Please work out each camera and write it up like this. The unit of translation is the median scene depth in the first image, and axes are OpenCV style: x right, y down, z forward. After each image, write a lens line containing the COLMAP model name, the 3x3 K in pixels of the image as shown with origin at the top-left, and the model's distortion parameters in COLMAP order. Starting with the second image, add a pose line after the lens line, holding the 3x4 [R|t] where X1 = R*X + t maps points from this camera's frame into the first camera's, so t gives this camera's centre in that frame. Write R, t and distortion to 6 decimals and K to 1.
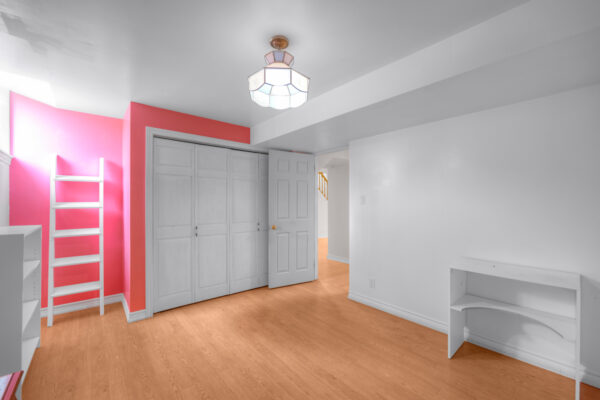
lens RADIAL K [[250.2, 0, 302.0], [0, 250.2, 199.6], [0, 0, 1]] dist [-0.015957, -0.000438]
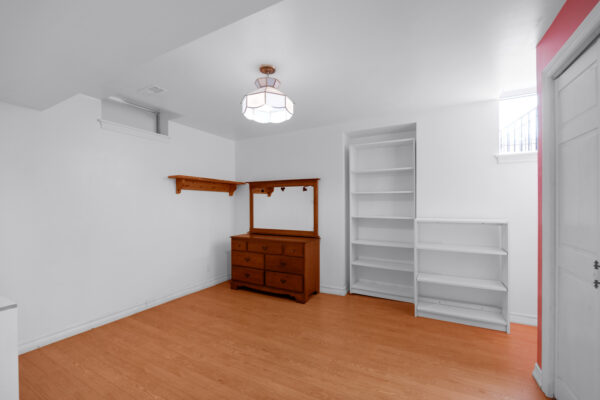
lens RADIAL K [[250.2, 0, 299.8], [0, 250.2, 200.7], [0, 0, 1]] dist [-0.015957, -0.000438]
pose [[-0.924012, -0.002172, -0.382358, 0.183512], [-0.000069, 0.999985, -0.005513, 0.031243], [0.382364, -0.005068, -0.923998, 1.749090]]
